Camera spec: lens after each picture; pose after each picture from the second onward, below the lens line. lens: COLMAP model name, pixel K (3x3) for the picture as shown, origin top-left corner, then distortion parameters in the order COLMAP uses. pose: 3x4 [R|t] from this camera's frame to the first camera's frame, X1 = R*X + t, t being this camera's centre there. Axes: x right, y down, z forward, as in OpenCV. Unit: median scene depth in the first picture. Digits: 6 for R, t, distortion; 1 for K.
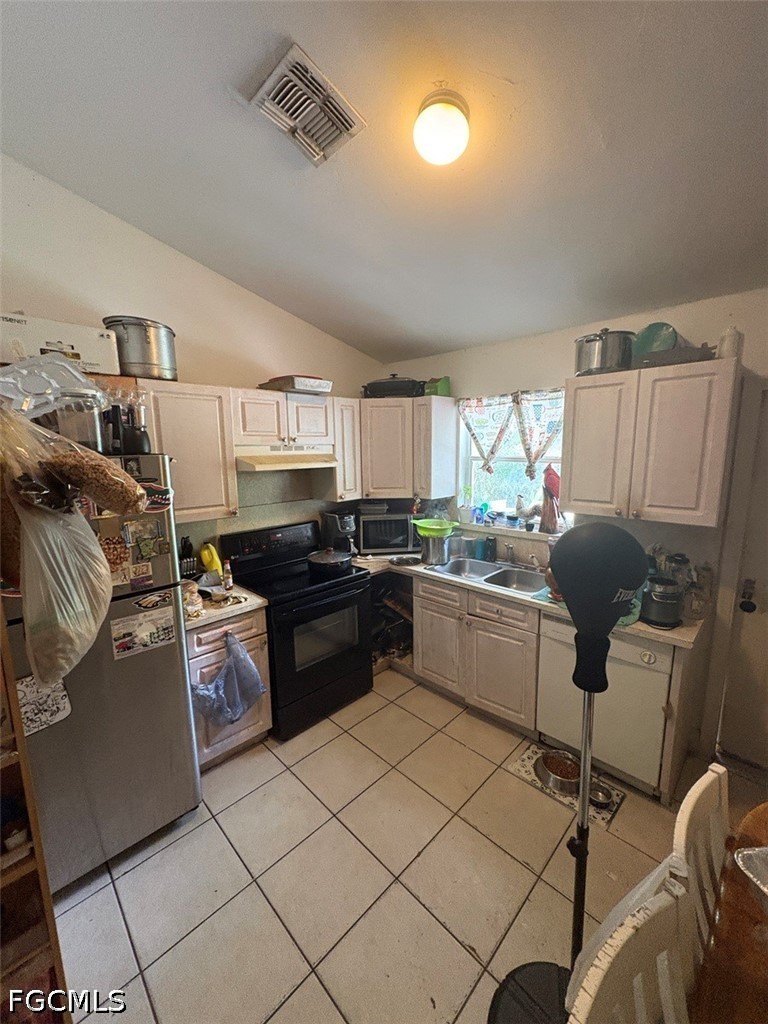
lens RADIAL K [[404.9, 0, 382.7], [0, 404.9, 513.2], [0, 0, 1]] dist [0.002794, 0.000424]
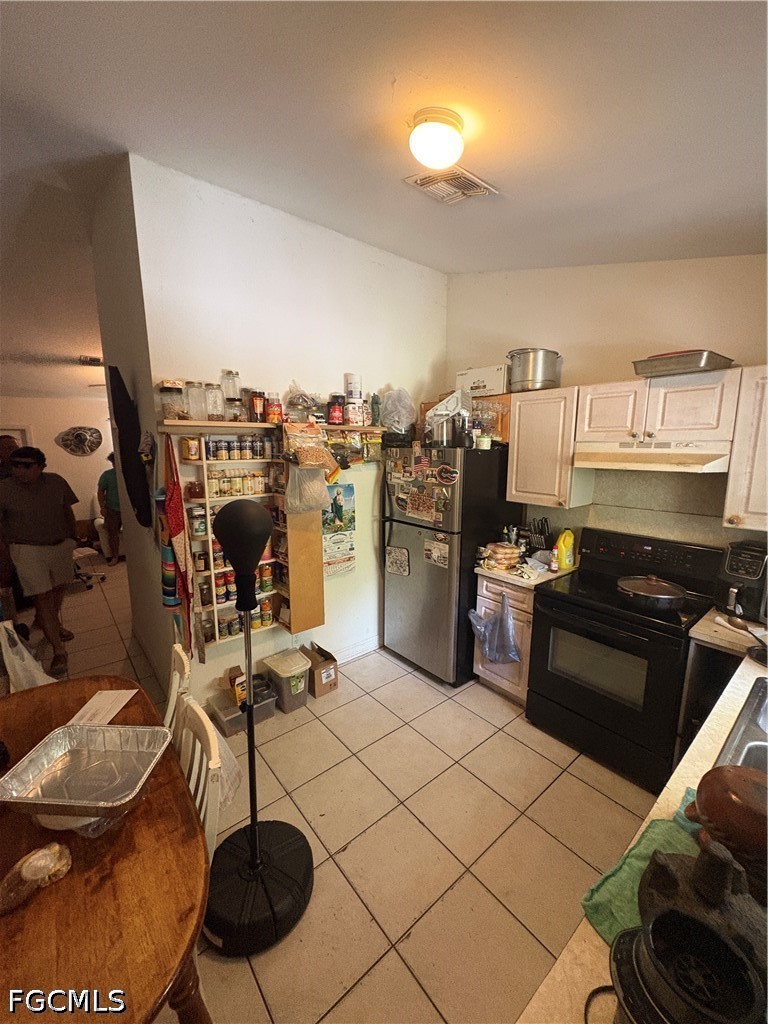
lens RADIAL K [[404.9, 0, 382.1], [0, 404.9, 510.2], [0, 0, 1]] dist [0.002794, 0.000424]
pose [[-0.091667, 0.175393, -0.980222, 0.814983], [-0.155706, 0.969733, 0.188078, -0.126064], [0.983541, 0.169867, -0.061582, 0.660323]]
